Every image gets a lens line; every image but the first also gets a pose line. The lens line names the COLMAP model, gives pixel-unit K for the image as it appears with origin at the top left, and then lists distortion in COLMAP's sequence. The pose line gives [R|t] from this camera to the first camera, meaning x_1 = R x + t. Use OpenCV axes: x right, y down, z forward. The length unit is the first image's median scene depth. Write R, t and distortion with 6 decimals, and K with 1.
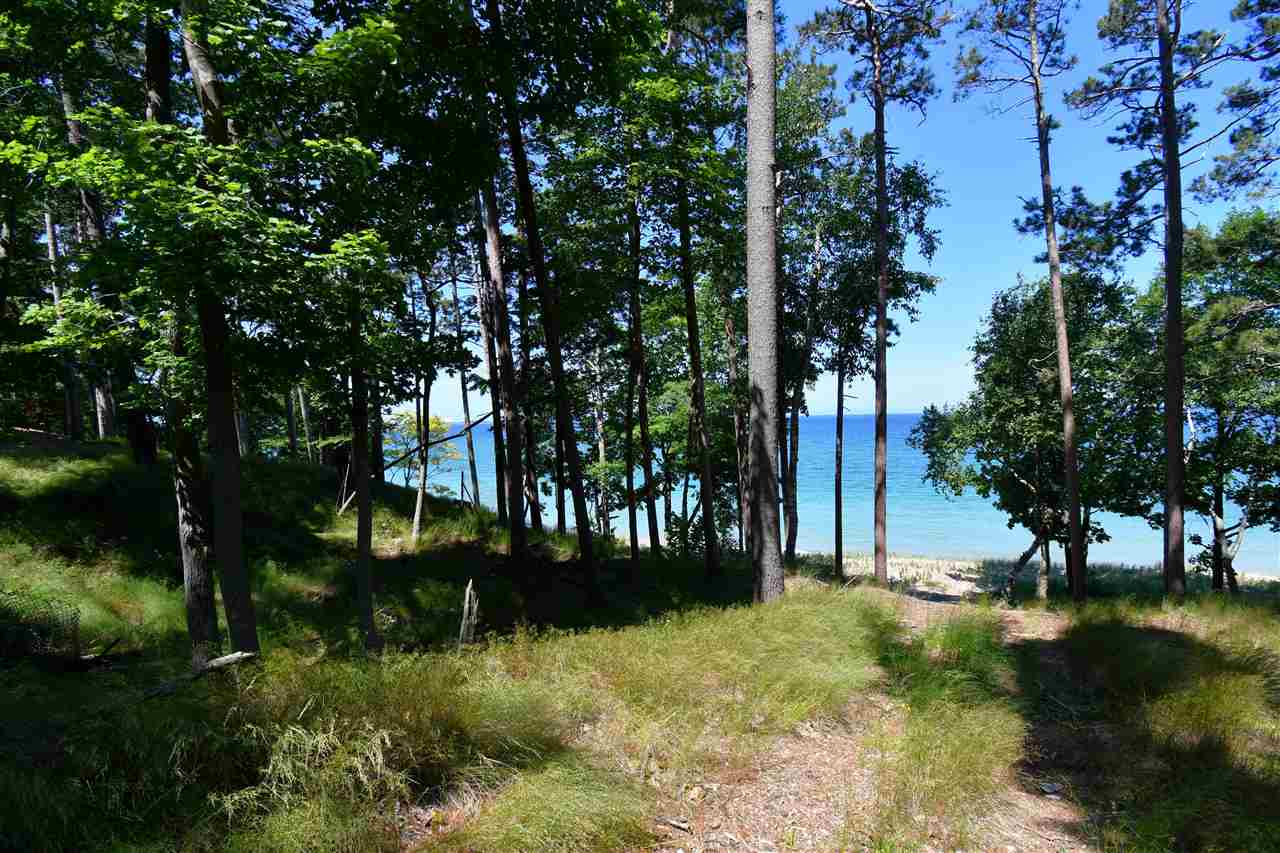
lens RADIAL K [[583.0, 0, 619.8], [0, 583.0, 436.8], [0, 0, 1]] dist [0.002885, -0.014961]
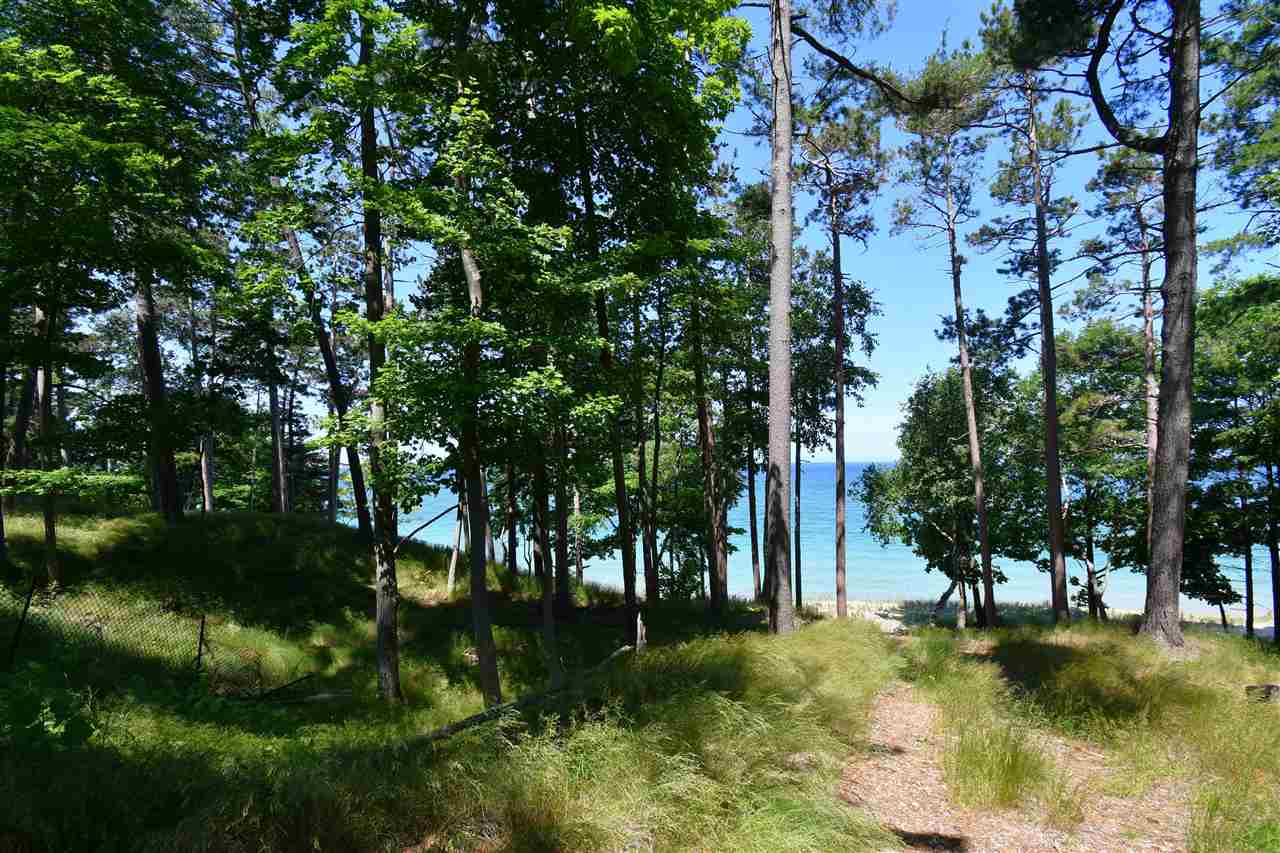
lens RADIAL K [[583.0, 0, 619.8], [0, 583.0, 436.8], [0, 0, 1]] dist [0.002885, -0.014961]
pose [[0.991553, 0.017200, 0.128555, -0.165214], [-0.006935, 0.996781, -0.079869, -0.027398], [-0.129515, 0.078303, 0.988481, -0.161472]]
